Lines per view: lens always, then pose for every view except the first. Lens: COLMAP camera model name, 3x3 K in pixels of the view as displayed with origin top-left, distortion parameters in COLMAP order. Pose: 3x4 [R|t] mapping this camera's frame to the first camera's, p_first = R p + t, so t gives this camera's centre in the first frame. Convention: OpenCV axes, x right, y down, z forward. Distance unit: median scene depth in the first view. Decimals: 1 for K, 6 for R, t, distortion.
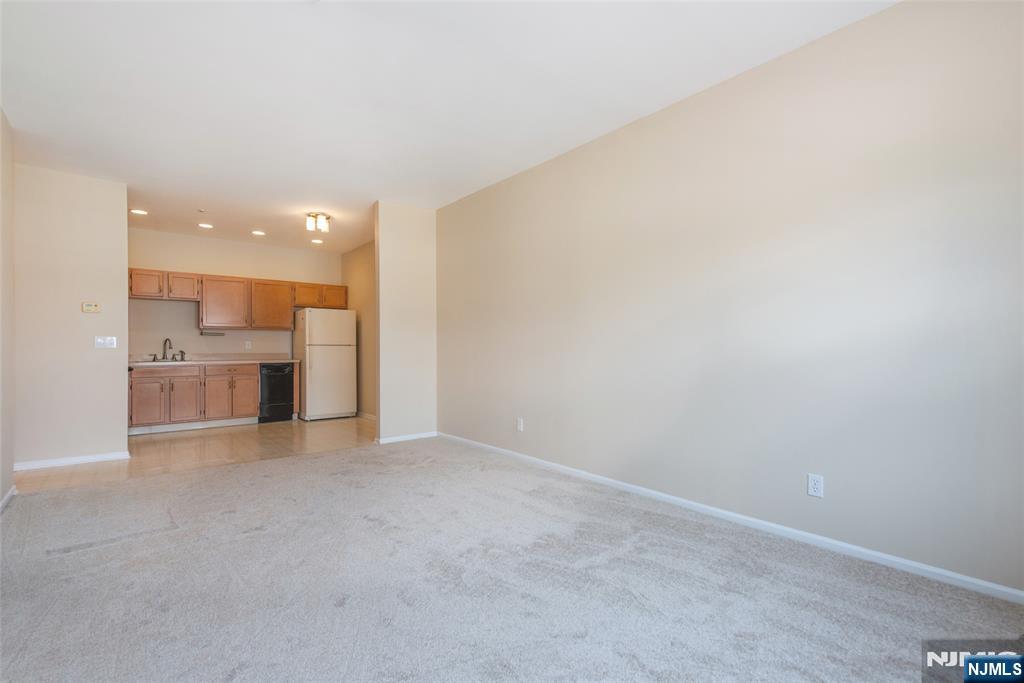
lens RADIAL K [[454.6, 0, 513.1], [0, 454.6, 347.4], [0, 0, 1]] dist [-0.002705, 0.000223]
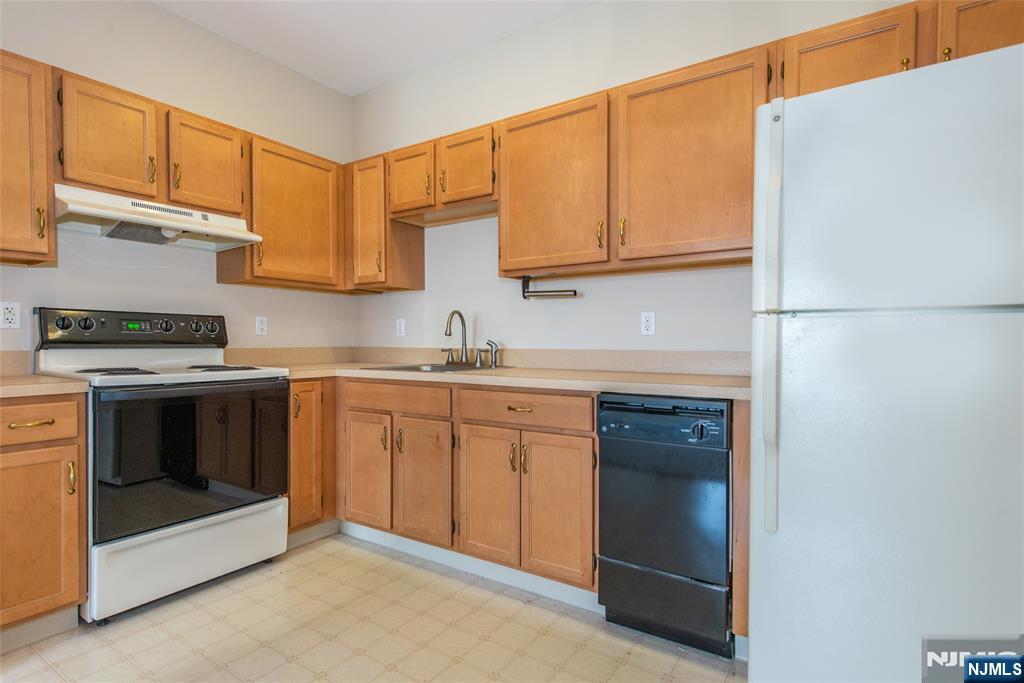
lens RADIAL K [[533.1, 0, 508.5], [0, 533.1, 344.5], [0, 0, 1]] dist [0.013410, 0.001014]
pose [[0.268161, 0.010783, -0.963314, -0.281015], [-0.001913, 0.999941, 0.010661, 0.004921], [0.963372, -0.001016, 0.268165, 0.869529]]
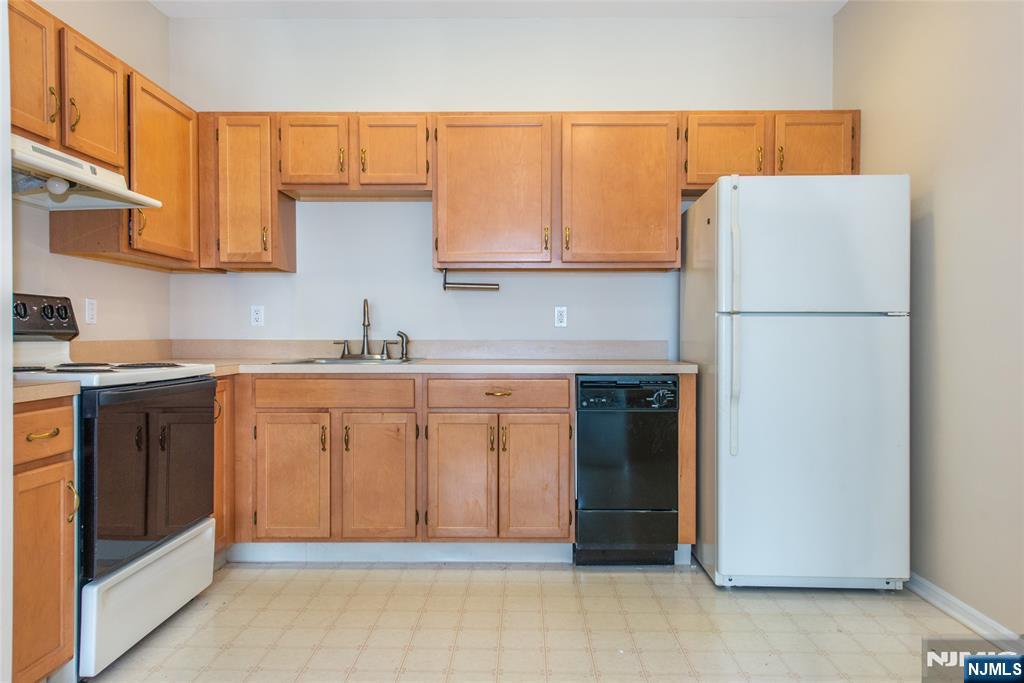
lens RADIAL K [[704.1, 0, 511.6], [0, 704.1, 337.7], [0, 0, 1]] dist [0.024464, -0.000286]
pose [[0.758768, 0.008027, -0.651312, -0.279110], [-0.003790, 0.999962, 0.007908, 0.006483], [0.651350, -0.003532, 0.758769, 0.608044]]
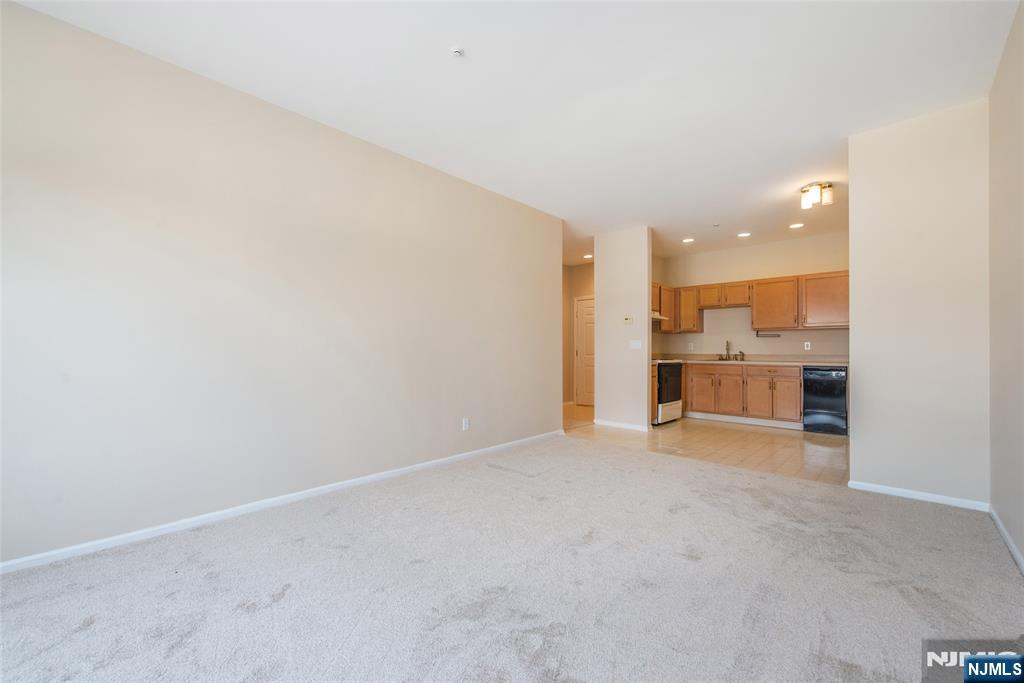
lens RADIAL K [[412.6, 0, 510.3], [0, 412.6, 350.0], [0, 0, 1]] dist [0.001146, -0.000398]
pose [[0.129529, 0.002661, -0.991572, 0.197526], [-0.001117, 0.999996, 0.002538, 0.001550], [0.991575, 0.000779, 0.129531, 0.301050]]
